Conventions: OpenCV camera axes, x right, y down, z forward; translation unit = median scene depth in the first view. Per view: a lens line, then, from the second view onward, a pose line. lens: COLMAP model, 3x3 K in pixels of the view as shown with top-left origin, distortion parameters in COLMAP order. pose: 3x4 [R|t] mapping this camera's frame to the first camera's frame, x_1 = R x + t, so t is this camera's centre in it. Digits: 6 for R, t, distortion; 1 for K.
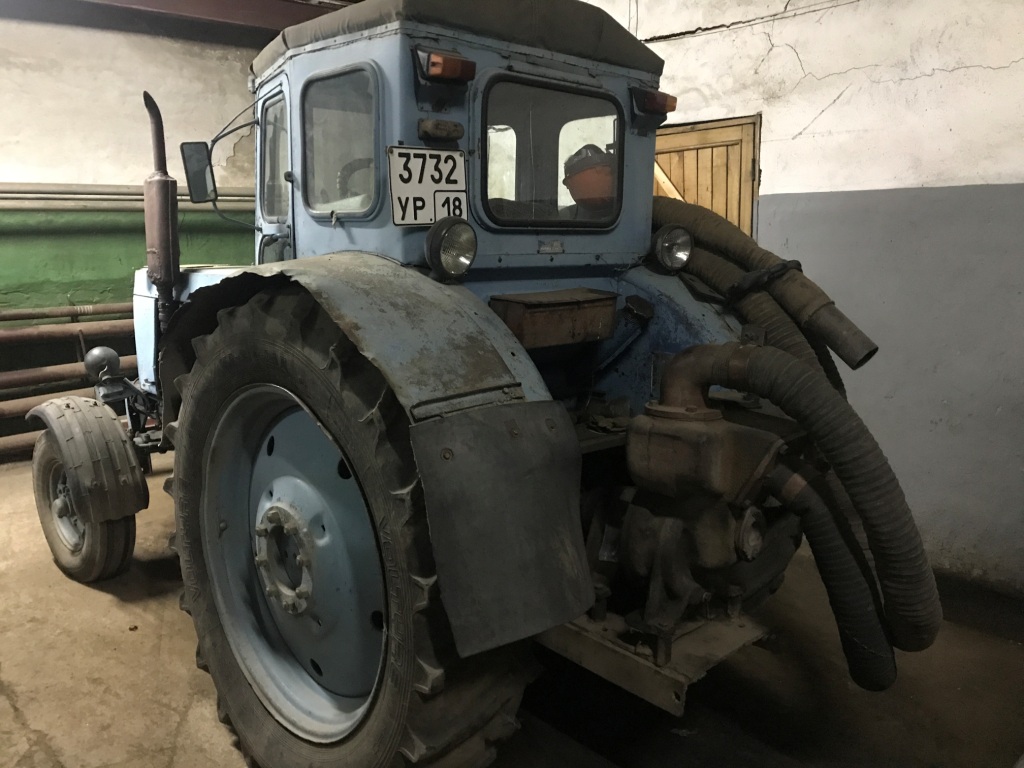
lens RADIAL K [[838.0, 0, 512.1], [0, 838.0, 383.2], [0, 0, 1]] dist [0.041289, -0.051636]
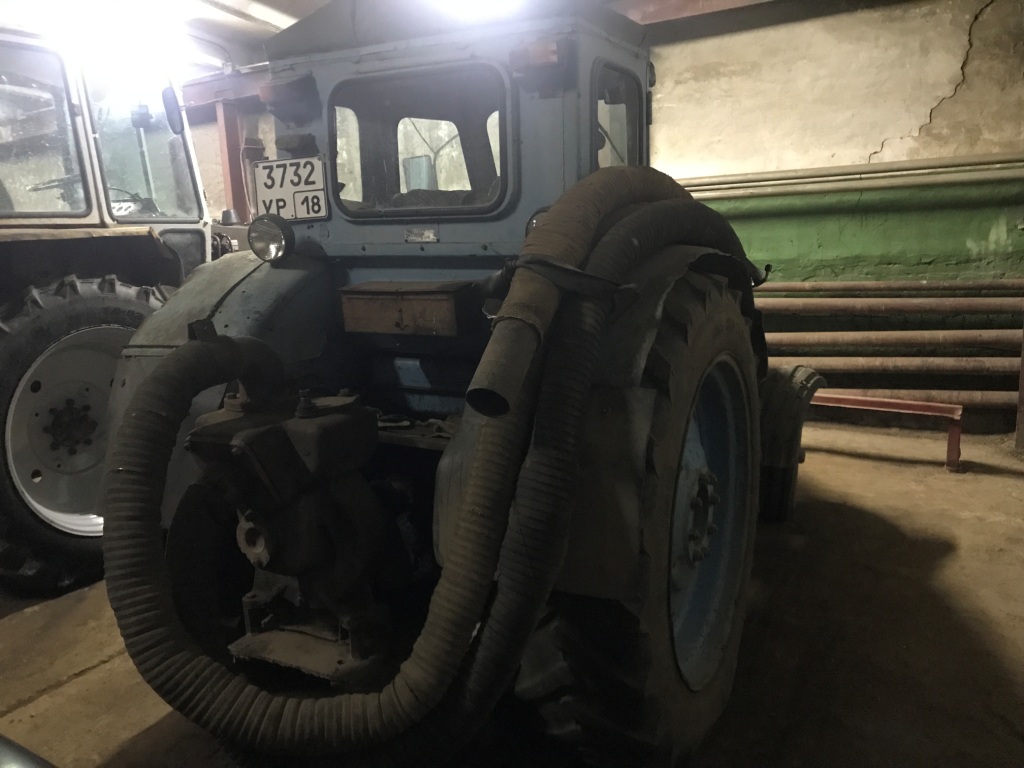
lens RADIAL K [[838.0, 0, 506.0], [0, 838.0, 387.9], [0, 0, 1]] dist [0.041289, -0.051636]
pose [[0.282816, 0.170739, -0.943855, 1.049278], [-0.138215, 0.981014, 0.136046, -0.136531], [0.949164, 0.091979, 0.301046, 0.819973]]
